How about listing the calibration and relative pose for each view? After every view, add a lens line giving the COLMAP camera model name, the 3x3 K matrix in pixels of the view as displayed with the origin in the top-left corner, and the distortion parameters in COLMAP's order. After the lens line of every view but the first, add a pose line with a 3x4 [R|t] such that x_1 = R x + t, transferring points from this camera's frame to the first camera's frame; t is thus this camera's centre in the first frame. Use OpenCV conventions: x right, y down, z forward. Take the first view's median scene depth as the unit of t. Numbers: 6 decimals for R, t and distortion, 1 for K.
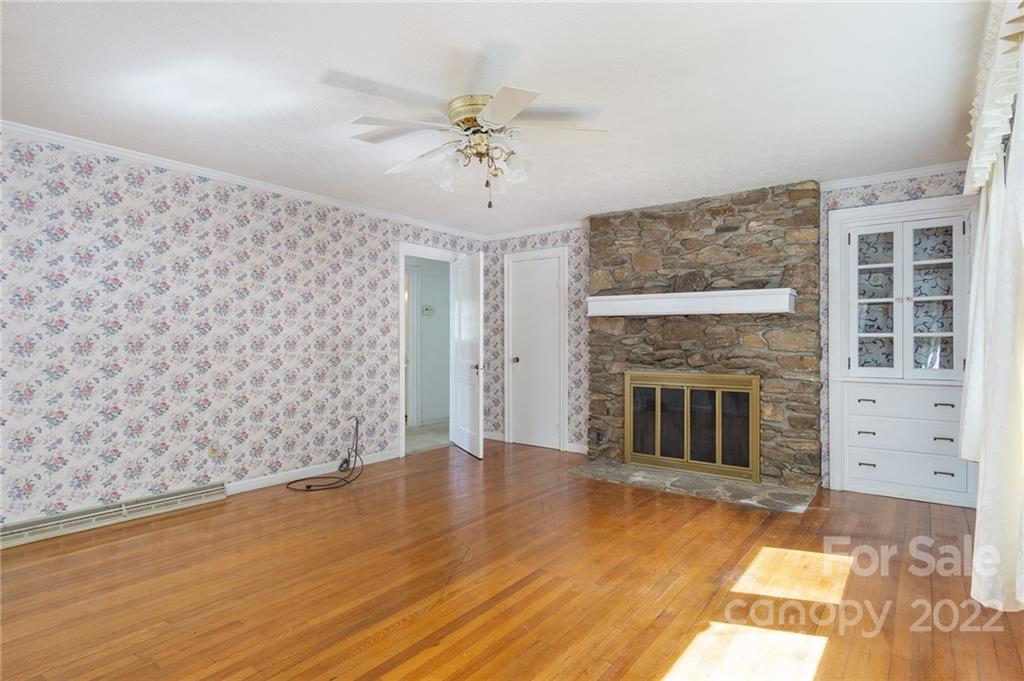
lens RADIAL K [[543.6, 0, 506.0], [0, 543.6, 338.0], [0, 0, 1]] dist [0.002844, 0.003364]
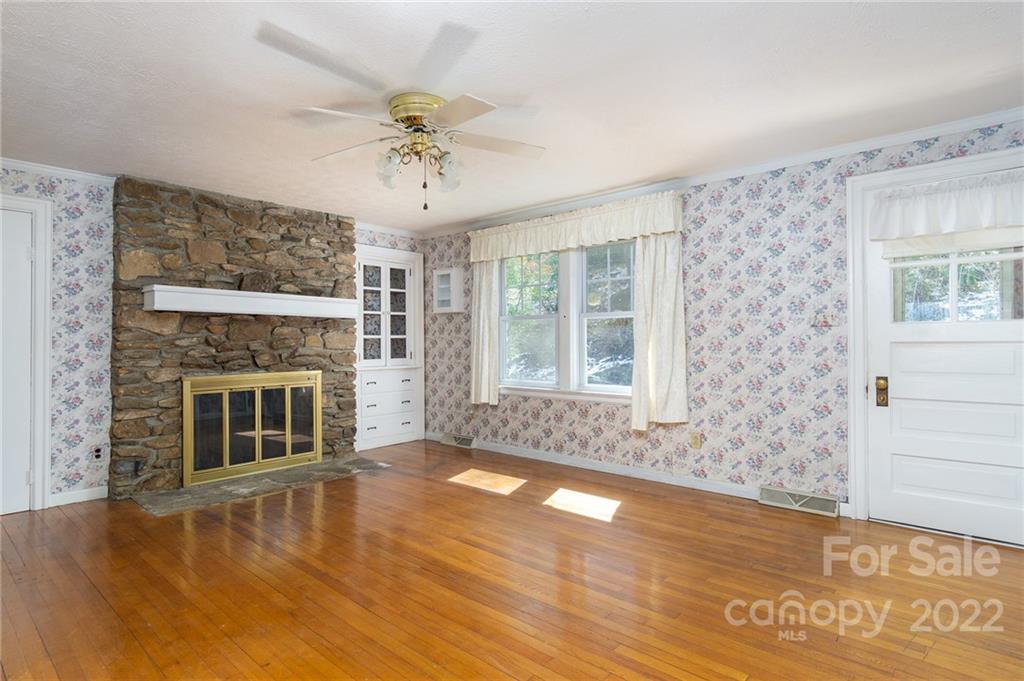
lens RADIAL K [[543.6, 0, 518.5], [0, 543.6, 336.3], [0, 0, 1]] dist [0.002844, 0.003364]
pose [[0.061329, 0.008932, 0.998078, -0.597589], [0.000593, 0.999959, -0.008986, 0.005121], [-0.998117, 0.001143, 0.061321, 0.438895]]
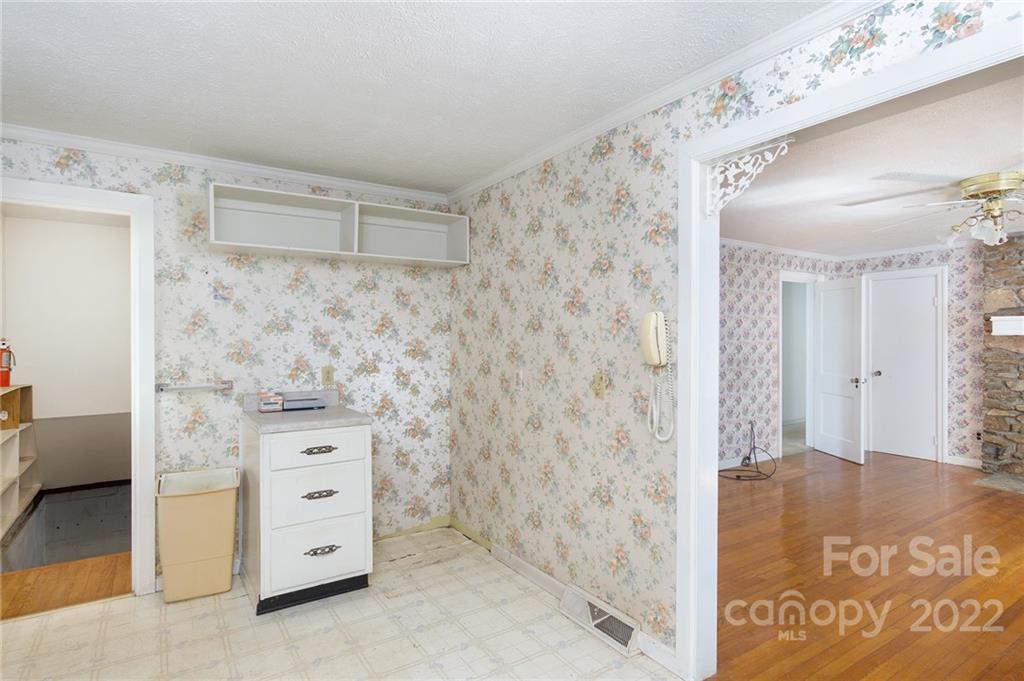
lens RADIAL K [[543.6, 0, 506.9], [0, 543.6, 339.8], [0, 0, 1]] dist [0.002844, 0.003364]
pose [[0.942784, -0.002105, -0.333398, -0.378848], [0.003385, 0.999989, 0.003258, -0.038326], [0.333387, -0.004200, 0.942781, -0.295182]]
